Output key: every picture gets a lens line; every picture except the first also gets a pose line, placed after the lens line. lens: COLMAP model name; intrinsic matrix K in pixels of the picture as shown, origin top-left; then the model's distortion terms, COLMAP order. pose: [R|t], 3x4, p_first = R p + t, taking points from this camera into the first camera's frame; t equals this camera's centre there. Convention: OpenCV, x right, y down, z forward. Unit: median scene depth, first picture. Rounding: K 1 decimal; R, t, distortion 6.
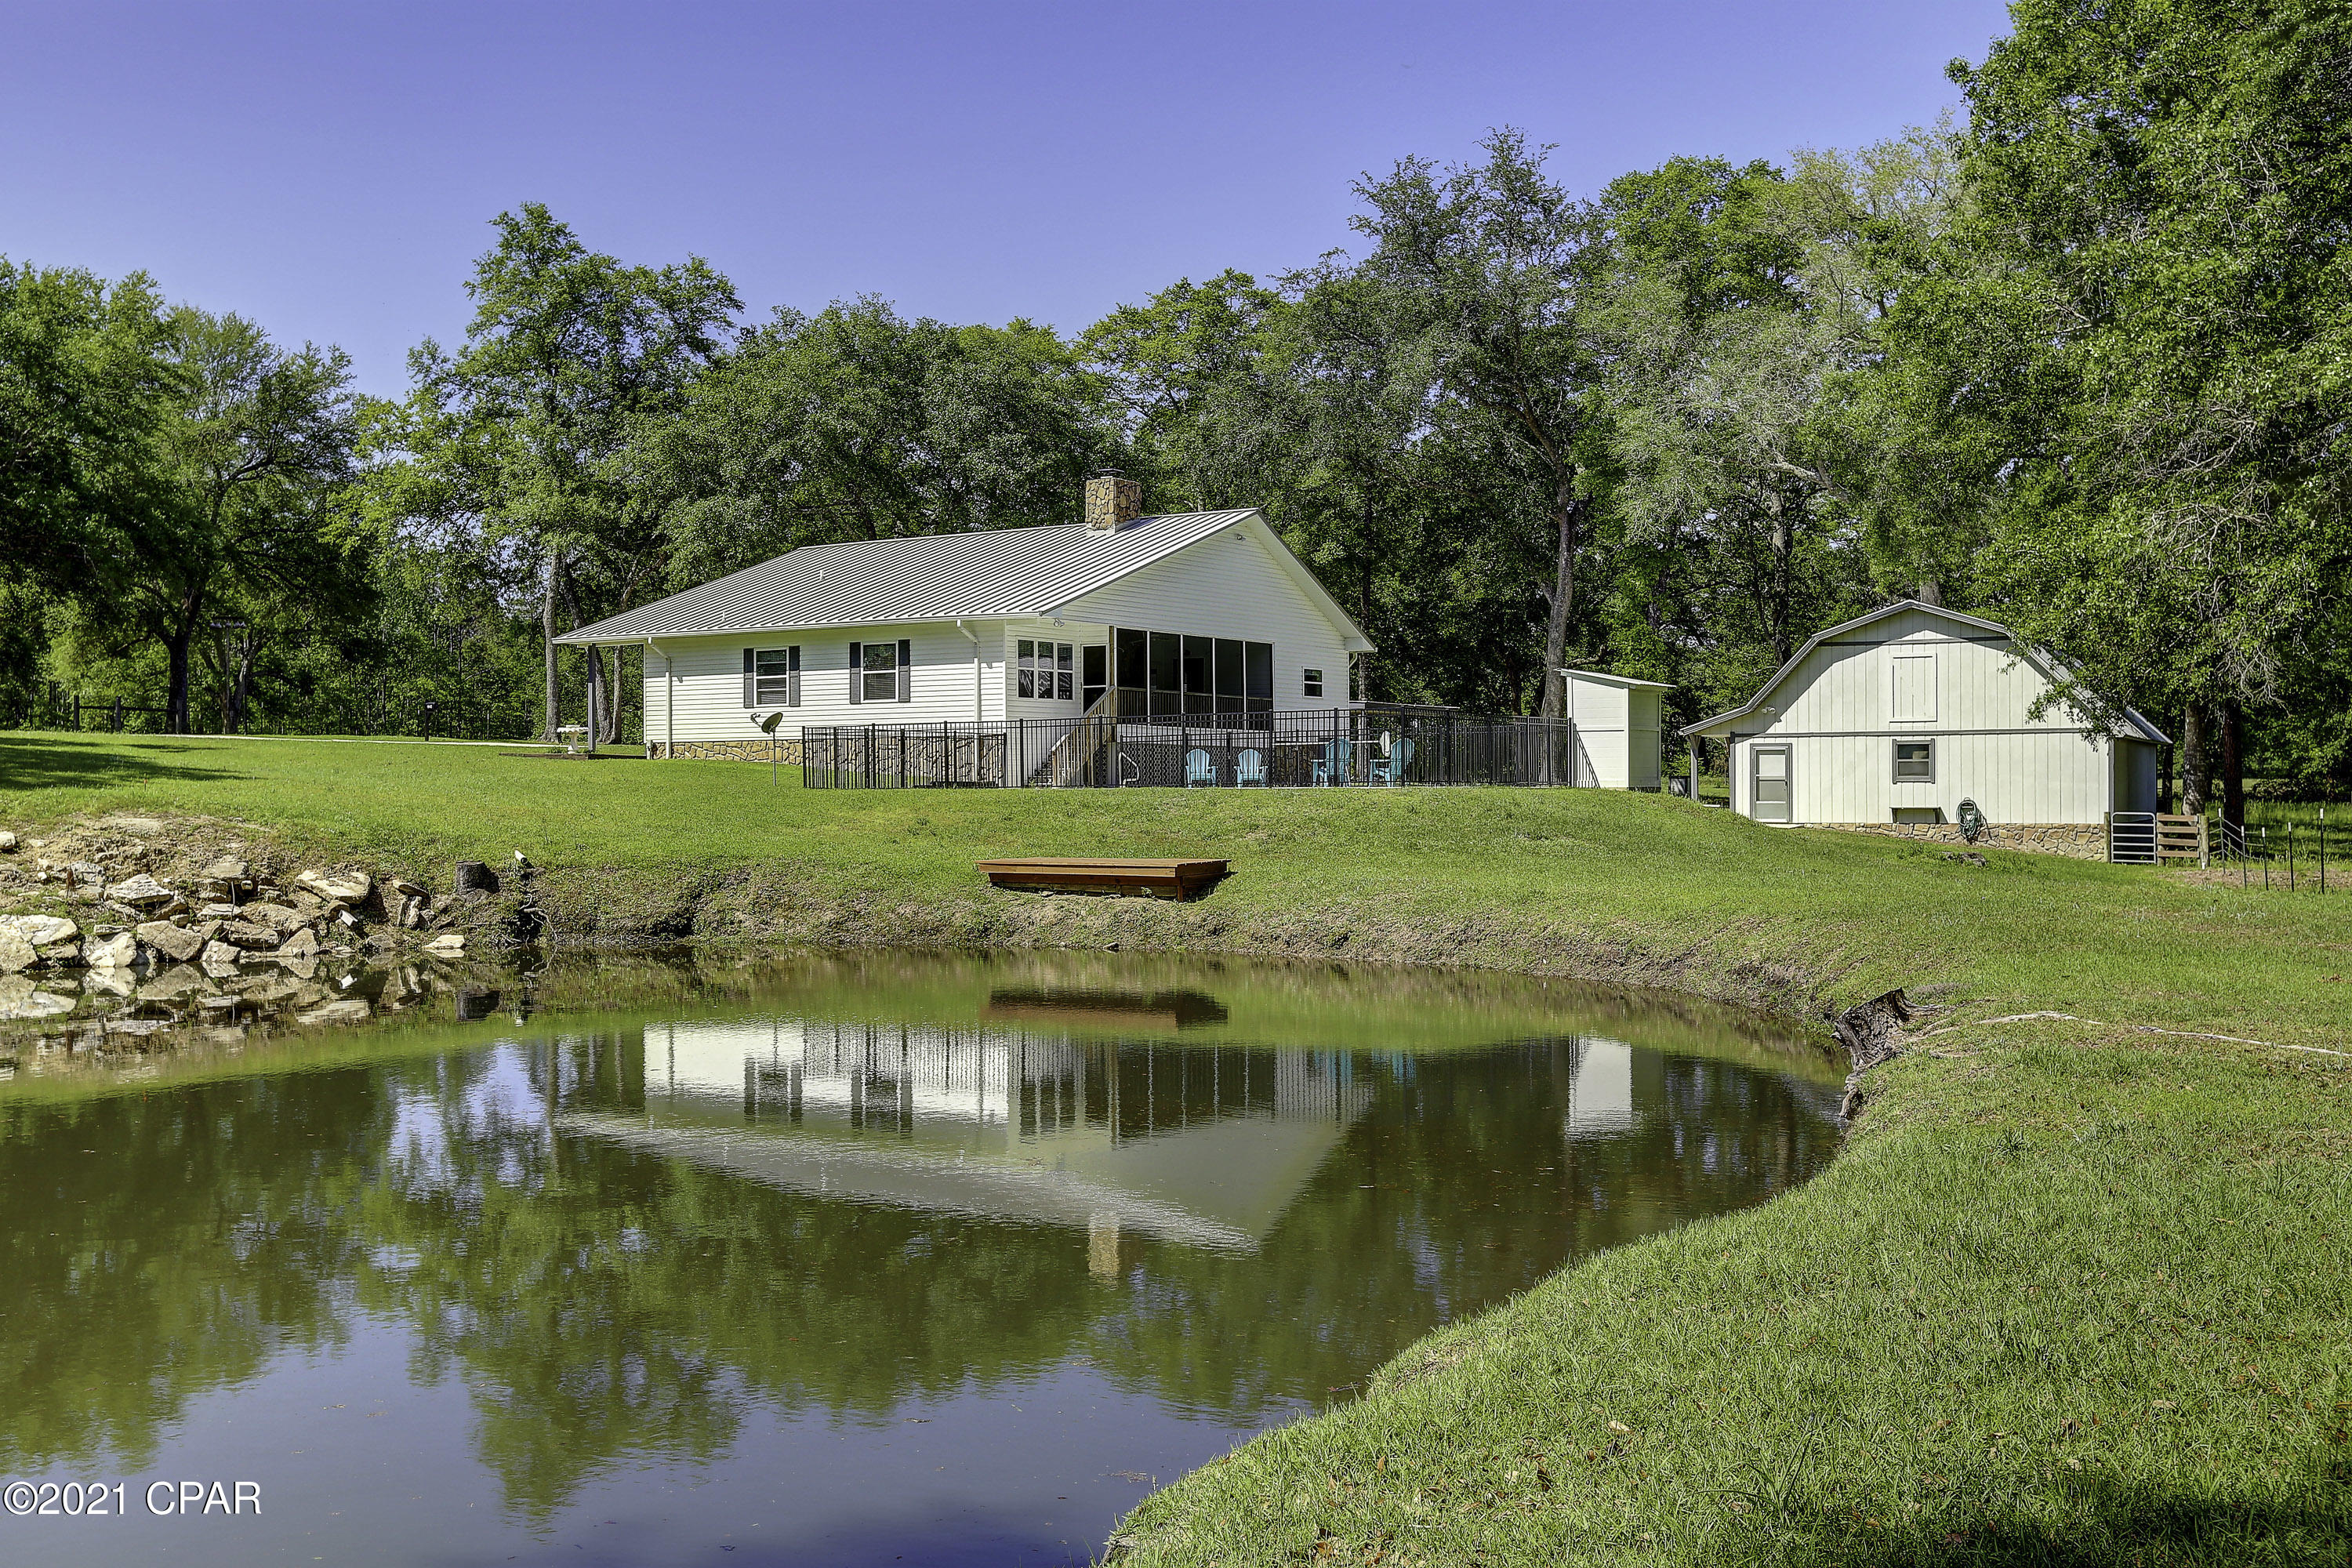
lens RADIAL K [[2231.4, 0, 1172.6], [0, 2231.4, 792.9], [0, 0, 1]] dist [-0.005820, 0.000000]
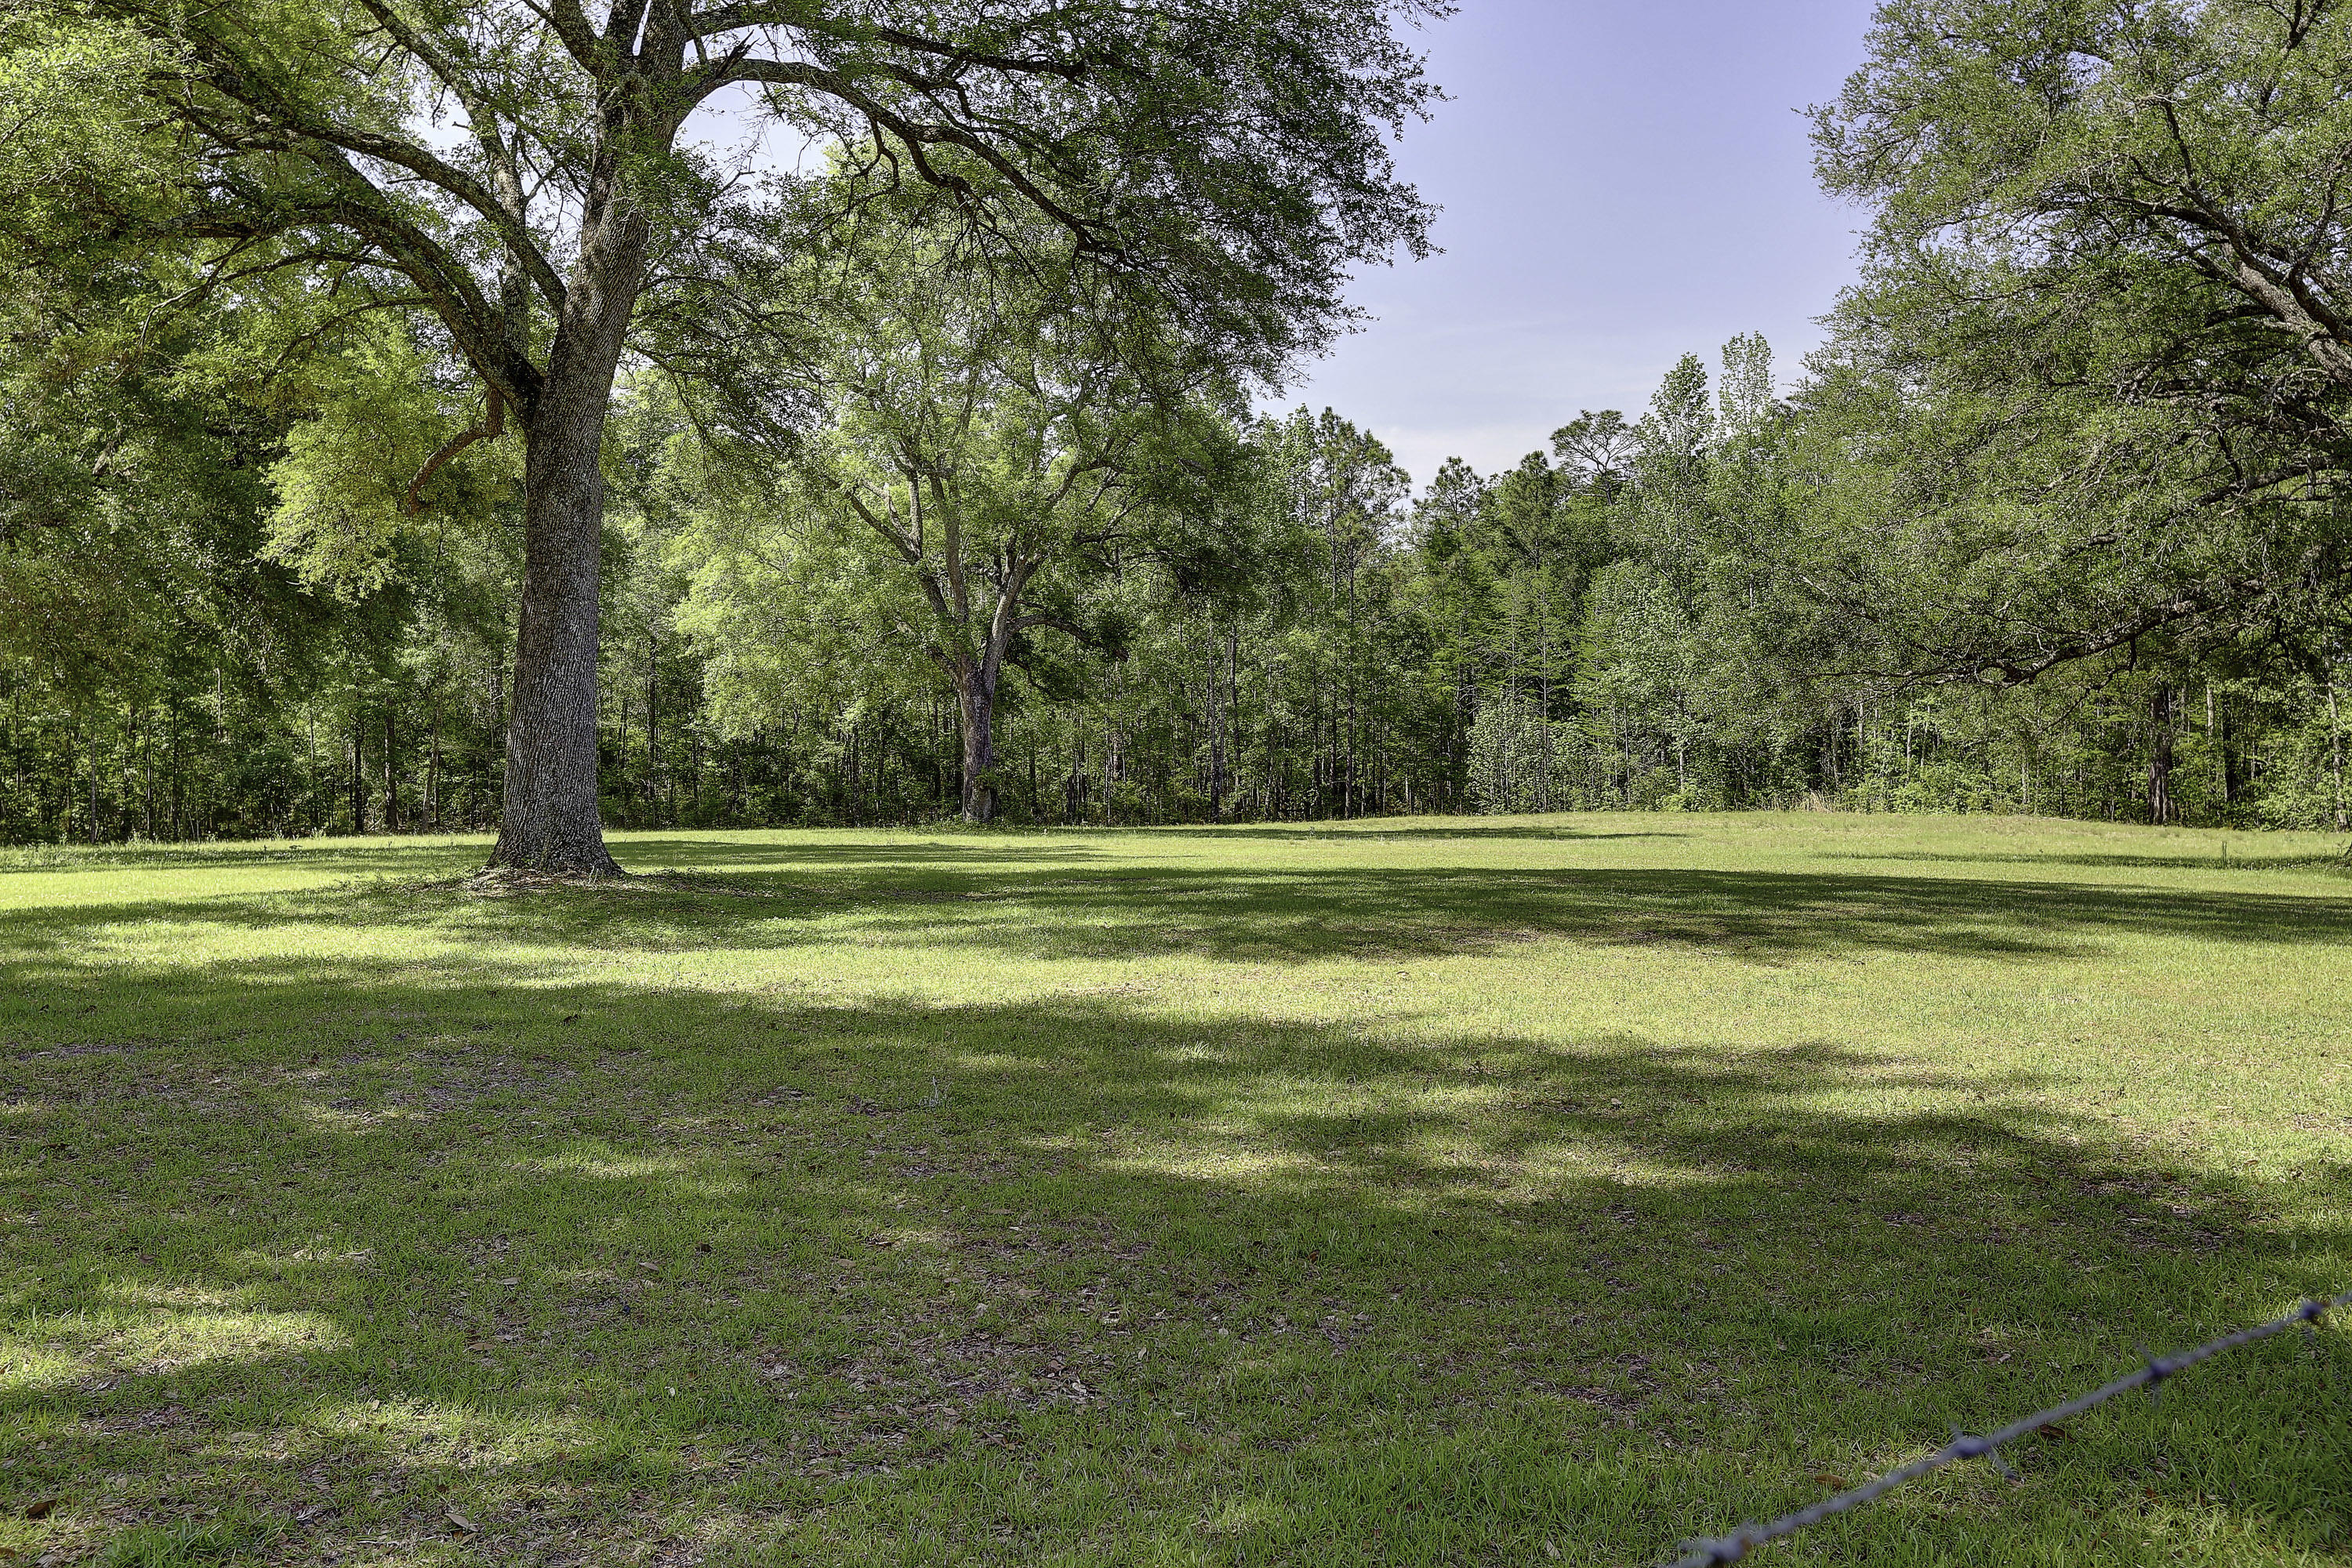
lens RADIAL K [[2231.4, 0, 1175.3], [0, 2231.4, 787.6], [0, 0, 1]] dist [-0.005820, 0.000000]
pose [[0.940702, -0.002556, -0.339225, -0.193790], [0.007282, 0.999893, 0.012658, -0.020450], [0.339156, -0.014377, 0.940620, 0.501575]]
